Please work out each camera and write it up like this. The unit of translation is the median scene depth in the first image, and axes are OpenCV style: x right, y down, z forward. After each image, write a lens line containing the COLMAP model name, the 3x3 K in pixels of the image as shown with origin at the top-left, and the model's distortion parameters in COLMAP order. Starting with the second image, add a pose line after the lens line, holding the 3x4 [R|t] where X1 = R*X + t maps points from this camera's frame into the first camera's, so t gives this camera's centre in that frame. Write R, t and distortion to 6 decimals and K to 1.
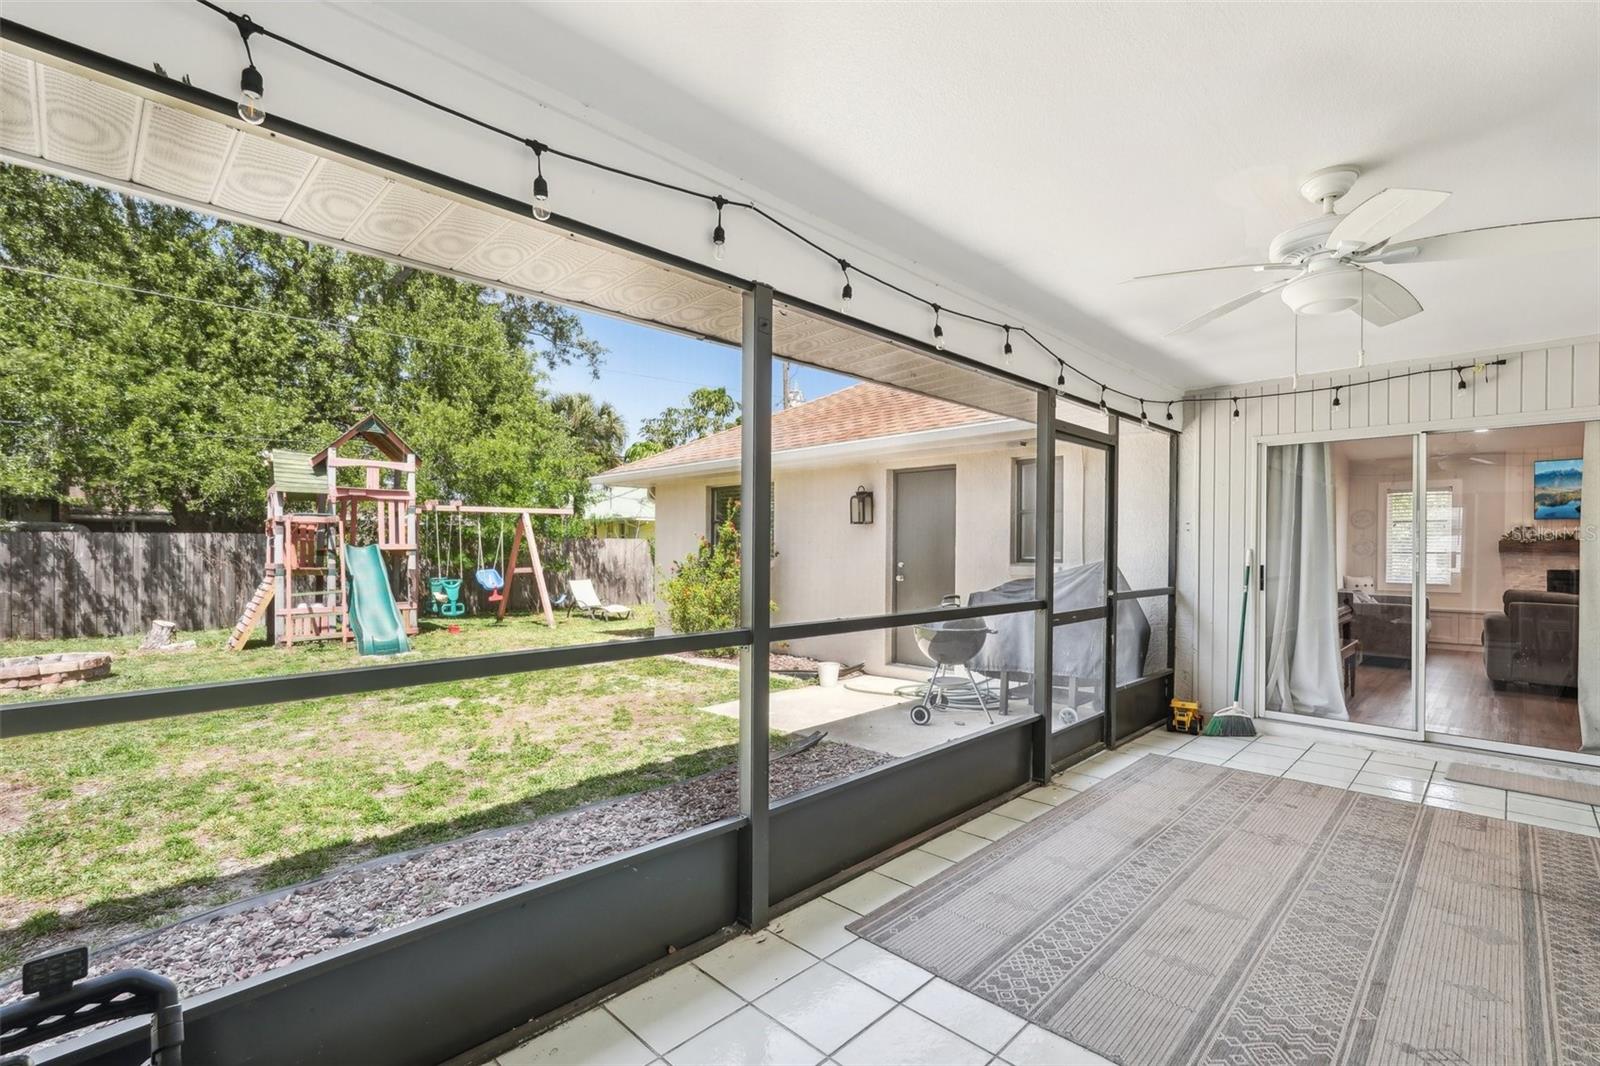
lens RADIAL K [[719.4, 0, 799.4], [0, 719.4, 537.8], [0, 0, 1]] dist [-0.012379, 0.006600]
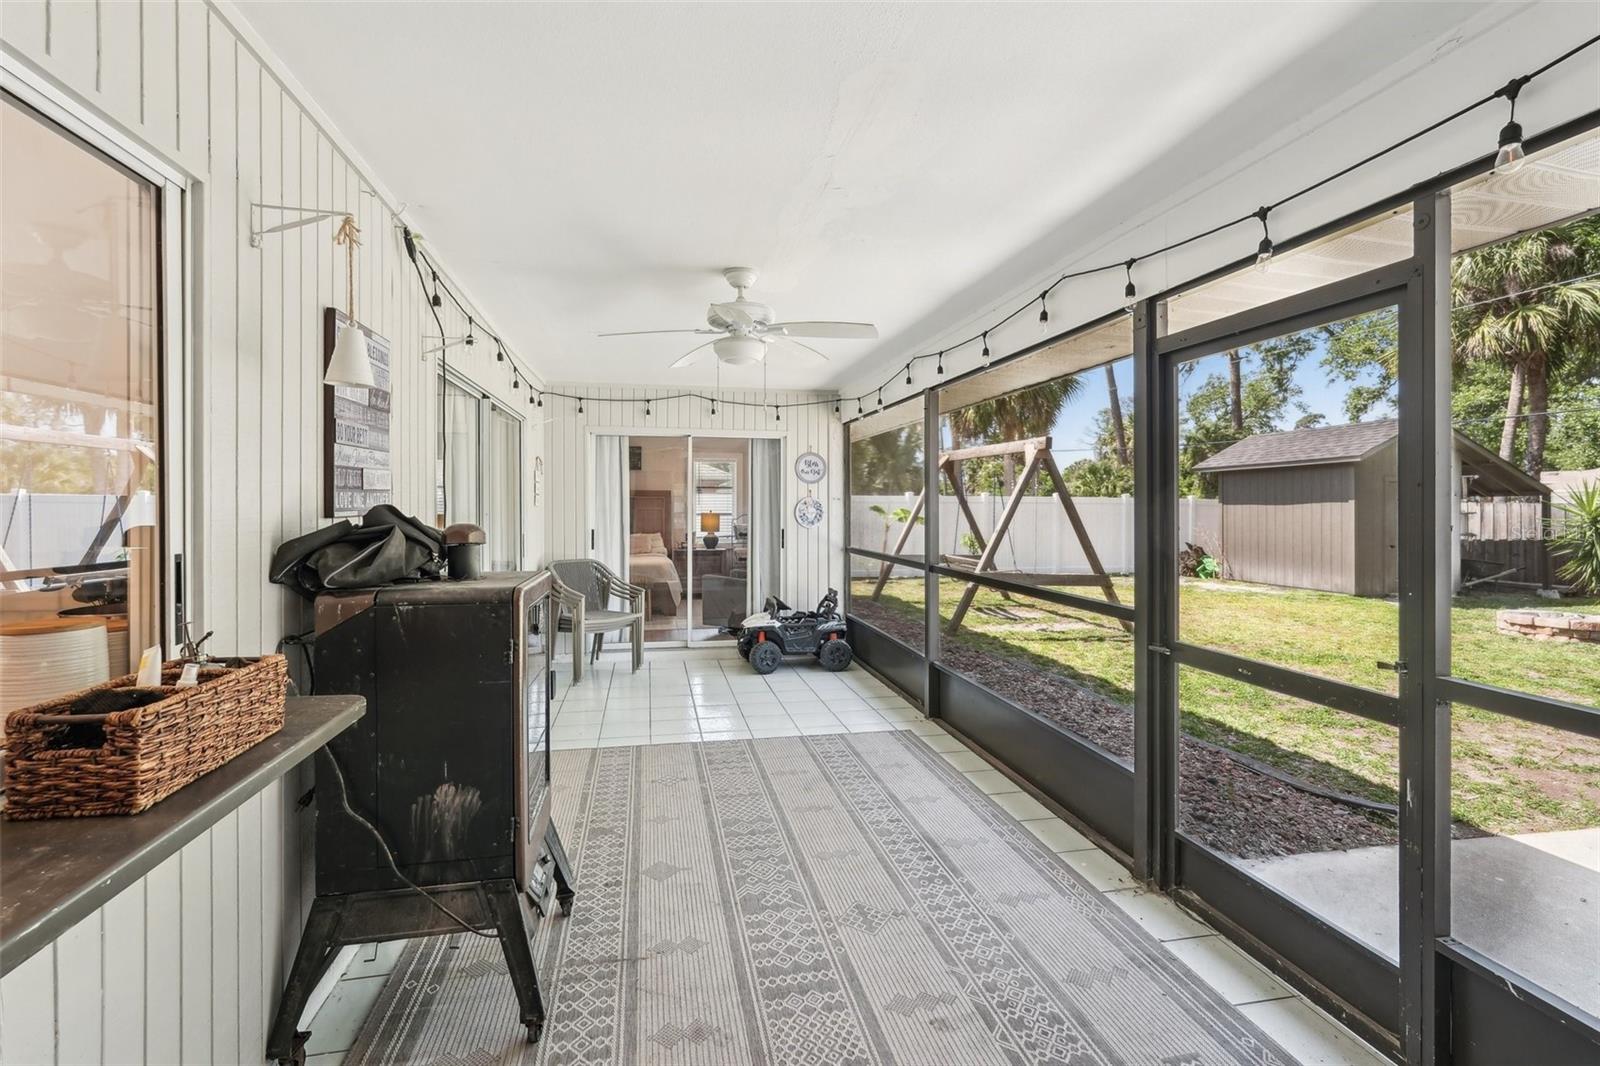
lens RADIAL K [[719.4, 0, 799.2], [0, 719.4, 524.3], [0, 0, 1]] dist [-0.012379, 0.006600]
pose [[-0.549903, 0.017846, -0.835038, 1.470741], [0.006039, 0.999831, 0.017391, -0.015812], [0.835206, 0.004520, -0.549918, 1.490109]]
